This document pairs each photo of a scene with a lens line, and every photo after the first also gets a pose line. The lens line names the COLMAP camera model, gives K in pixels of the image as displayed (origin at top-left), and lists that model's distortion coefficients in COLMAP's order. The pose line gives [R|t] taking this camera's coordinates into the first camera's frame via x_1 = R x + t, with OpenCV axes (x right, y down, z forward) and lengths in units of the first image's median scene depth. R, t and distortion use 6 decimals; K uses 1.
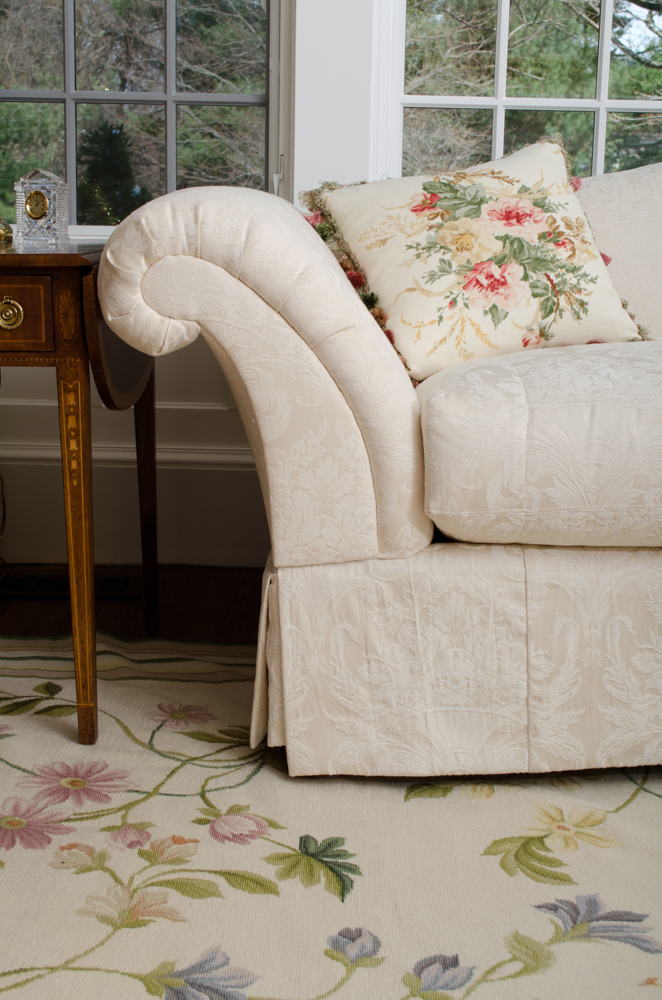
lens RADIAL K [[1303.2, 0, 331.0], [0, 1303.2, 500.0], [0, 0, 1]] dist [-0.001865, -0.021397]
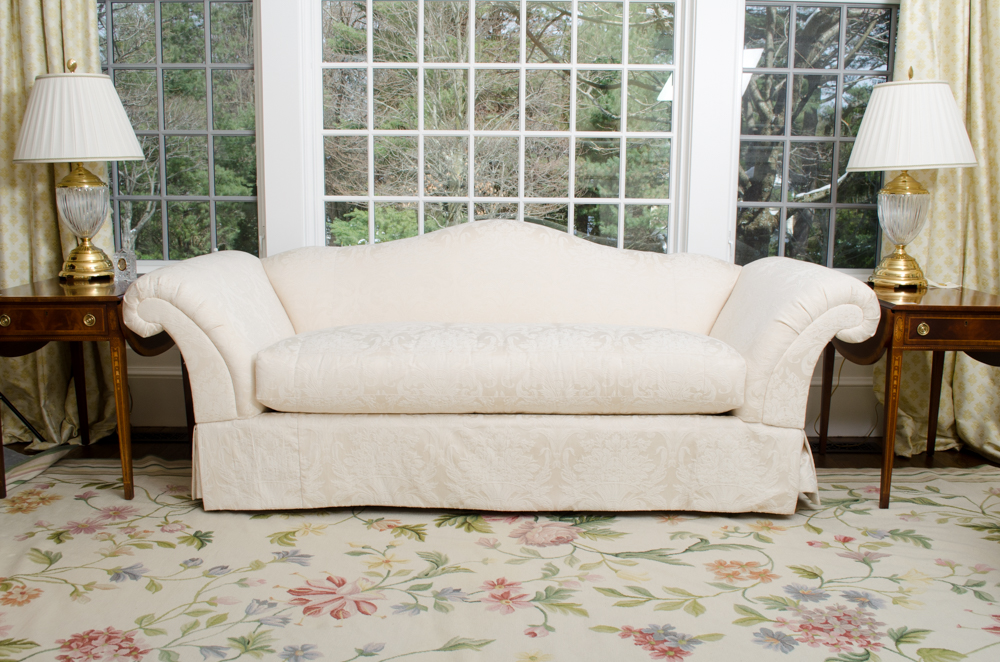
lens RADIAL K [[1046.1, 0, 509.3], [0, 1046.1, 346.3], [0, 0, 1]] dist [-0.002582, -0.019424]
pose [[0.999140, -0.010303, -0.040156, 0.622737], [0.008817, 0.999276, -0.037014, -0.014060], [0.040508, 0.036628, 0.998508, -0.930947]]
